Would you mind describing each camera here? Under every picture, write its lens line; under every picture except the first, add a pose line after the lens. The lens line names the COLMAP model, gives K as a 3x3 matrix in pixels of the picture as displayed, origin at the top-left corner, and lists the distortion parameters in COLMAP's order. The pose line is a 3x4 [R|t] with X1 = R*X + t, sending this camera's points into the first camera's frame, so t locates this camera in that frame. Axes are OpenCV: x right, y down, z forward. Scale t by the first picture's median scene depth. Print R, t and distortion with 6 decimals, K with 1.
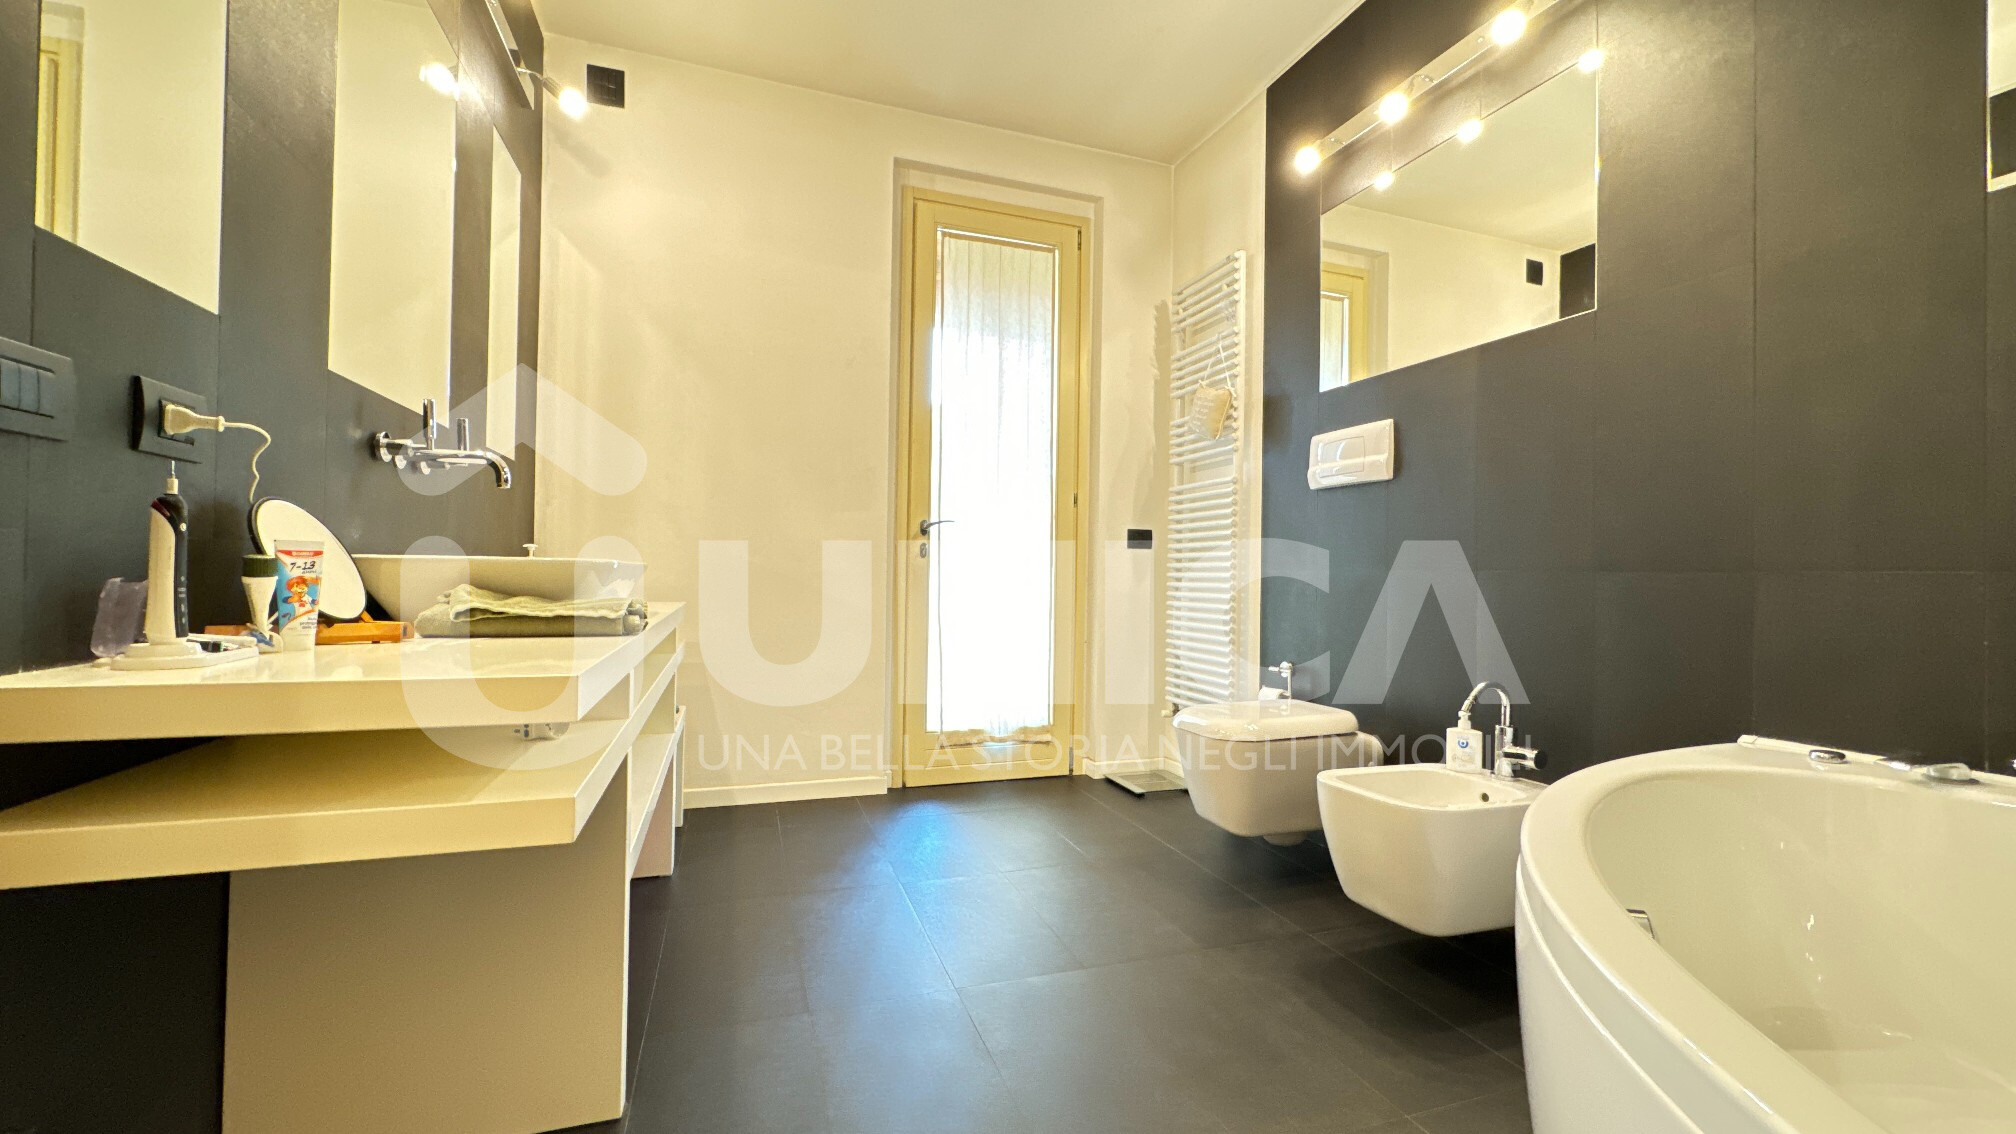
lens RADIAL K [[799.9, 0, 1003.5], [0, 799.9, 568.6], [0, 0, 1]] dist [-0.008490, 0.001038]
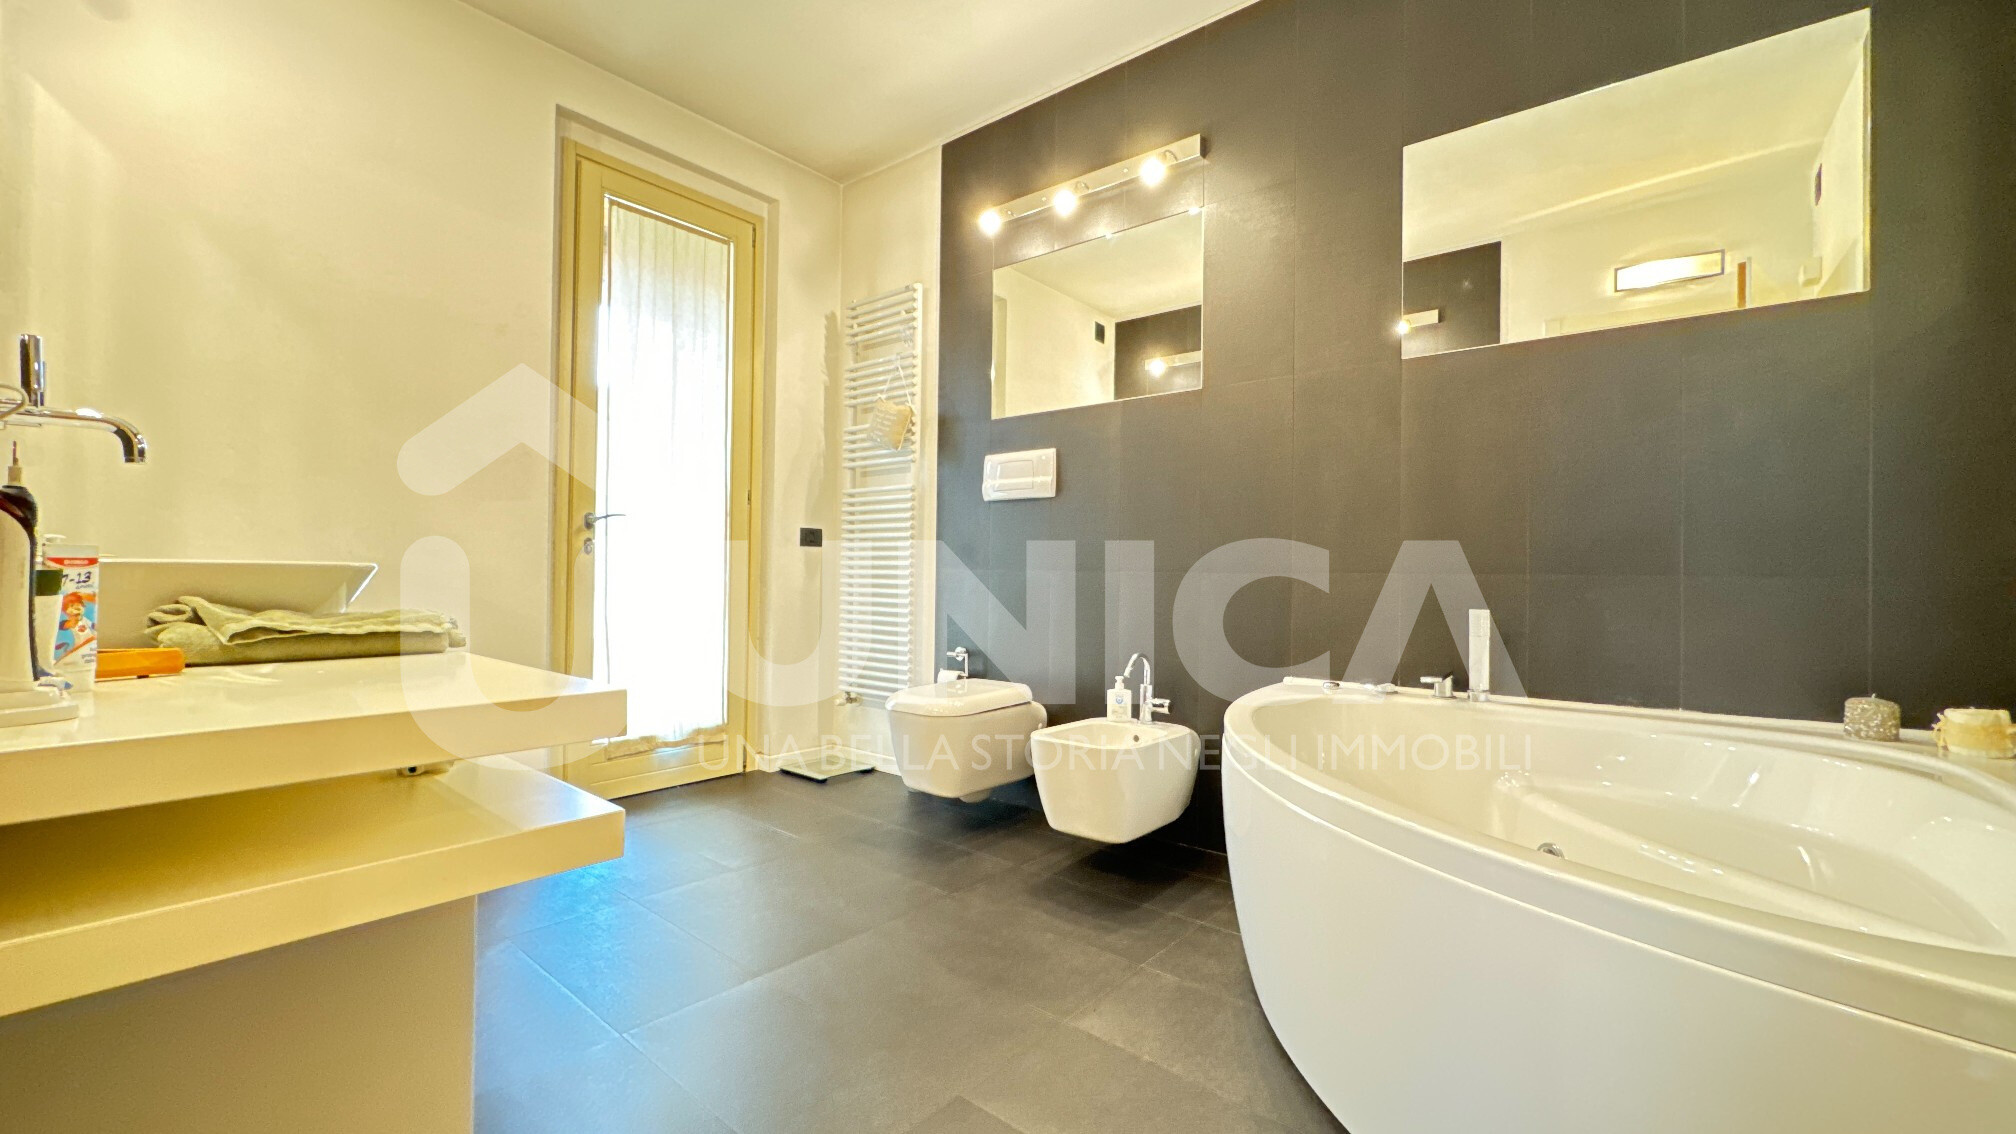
lens RADIAL K [[799.9, 0, 1008.9], [0, 799.9, 569.4], [0, 0, 1]] dist [-0.008490, 0.001038]
pose [[0.853626, -0.001088, 0.520885, -0.186630], [-0.004552, 0.999944, 0.009549, -0.008062], [-0.520866, -0.010522, 0.853573, -0.028850]]
